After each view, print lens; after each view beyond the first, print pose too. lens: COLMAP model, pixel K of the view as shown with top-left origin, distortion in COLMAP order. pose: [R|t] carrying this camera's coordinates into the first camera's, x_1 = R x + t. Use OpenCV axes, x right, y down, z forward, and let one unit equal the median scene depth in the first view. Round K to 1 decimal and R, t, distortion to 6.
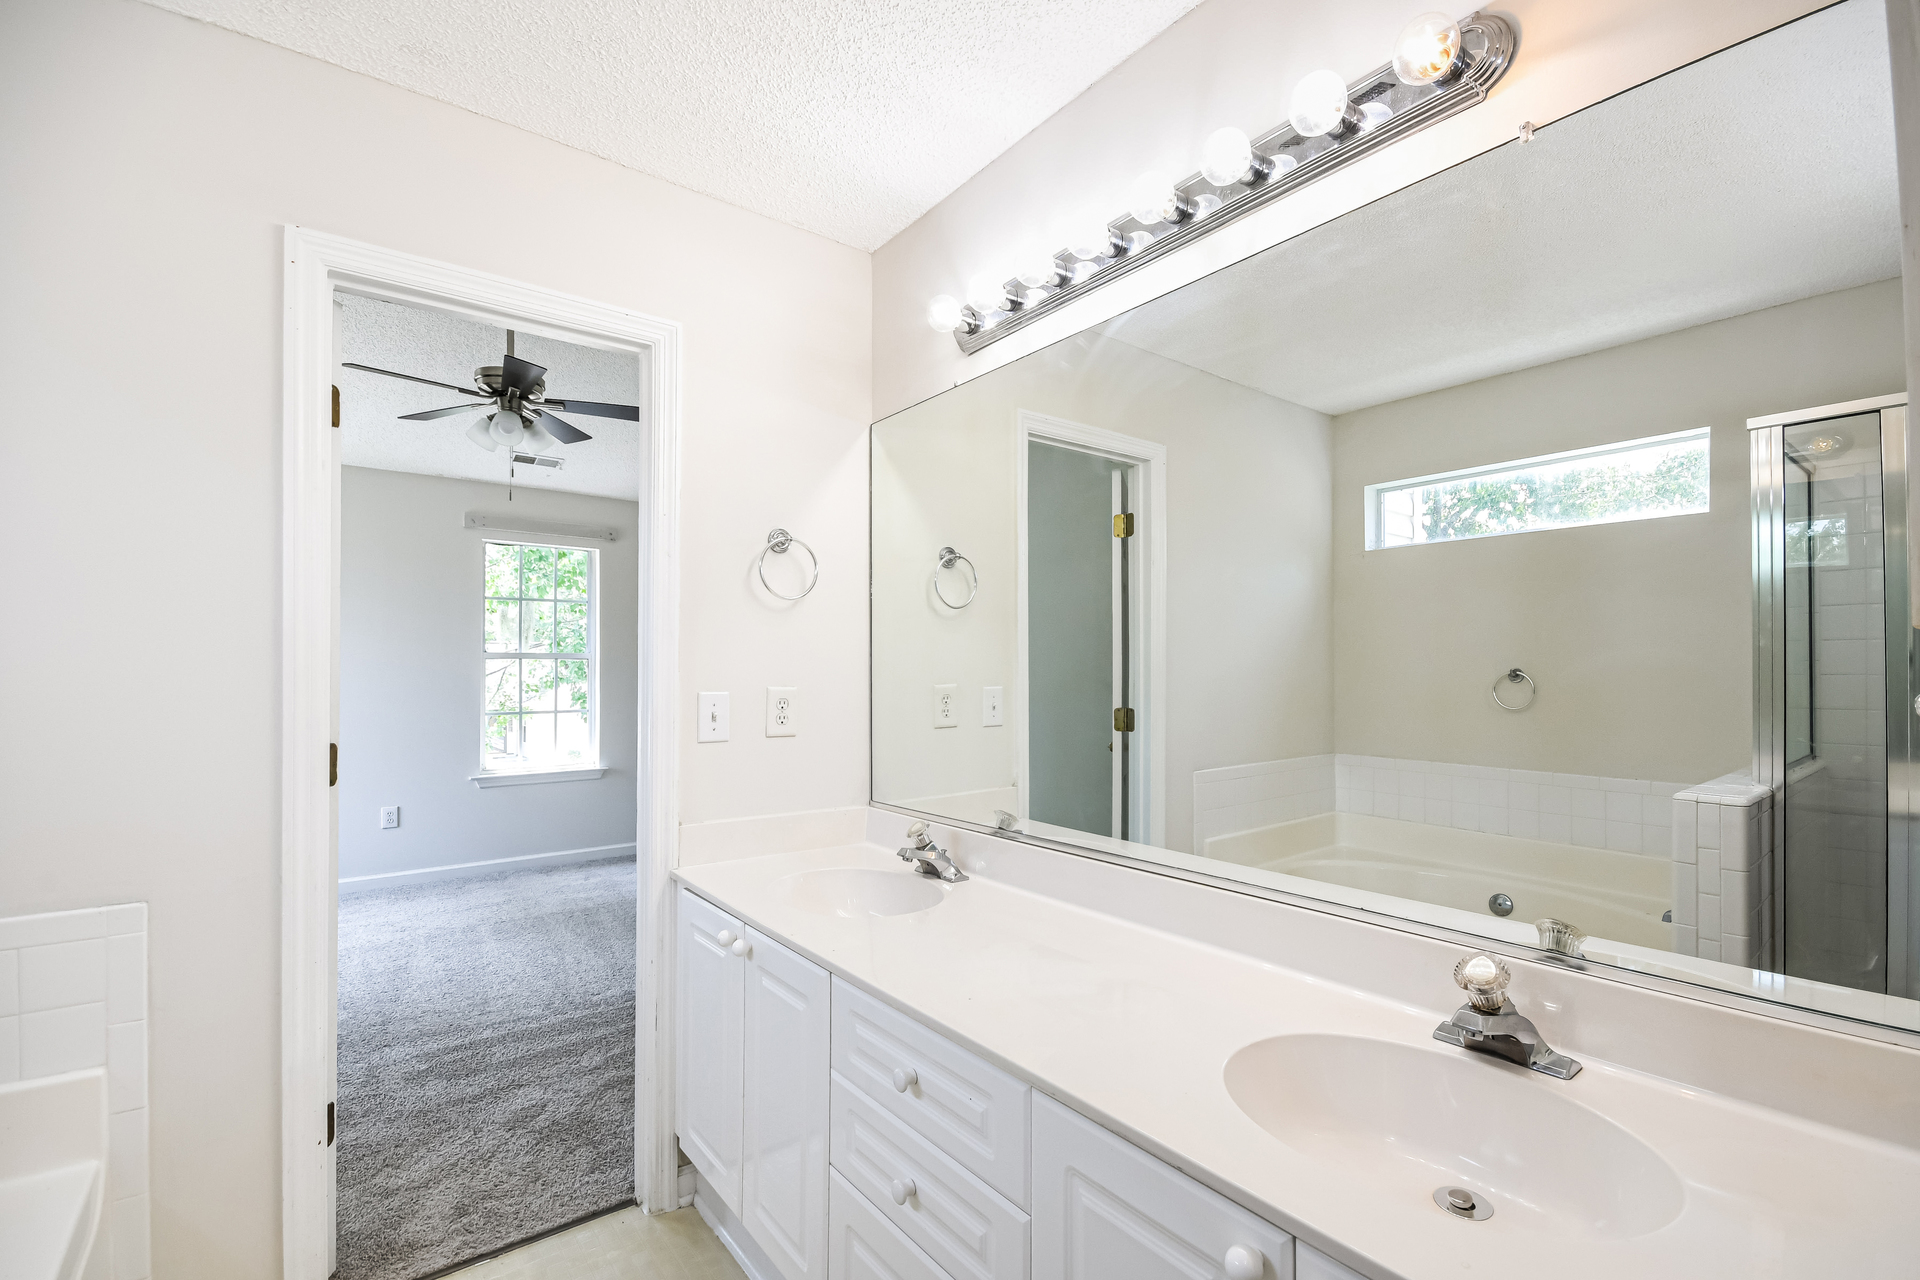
lens RADIAL K [[872.3, 0, 964.4], [0, 872.3, 656.2], [0, 0, 1]] dist [-0.000711, -0.000036]
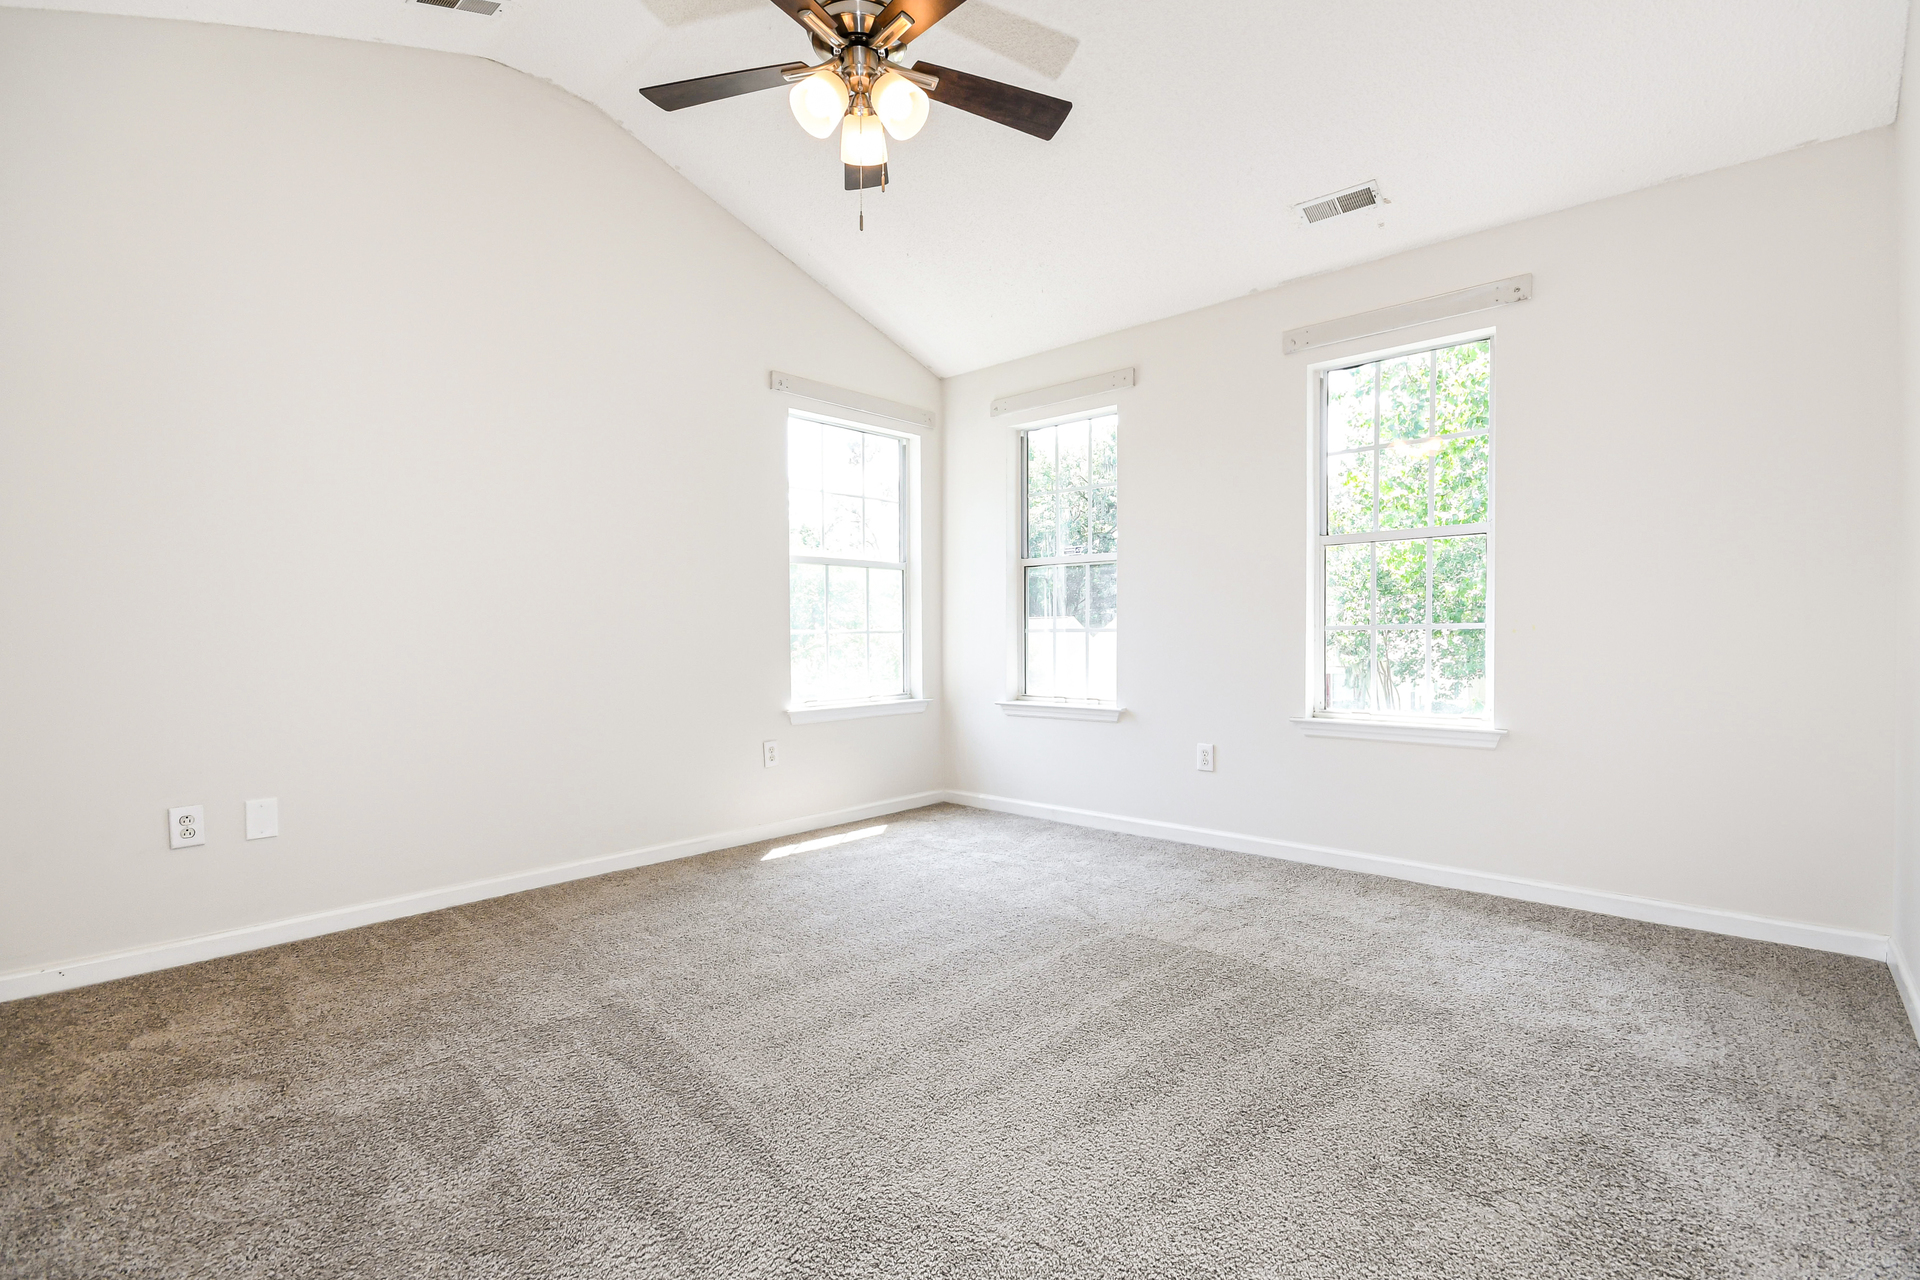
lens RADIAL K [[872.3, 0, 964.4], [0, 872.3, 656.2], [0, 0, 1]] dist [-0.000711, -0.000036]
pose [[0.192583, 0.030304, -0.980813, 0.061411], [0.023153, 0.999104, 0.035415, 0.061855], [0.981007, -0.029529, 0.191709, 0.640505]]
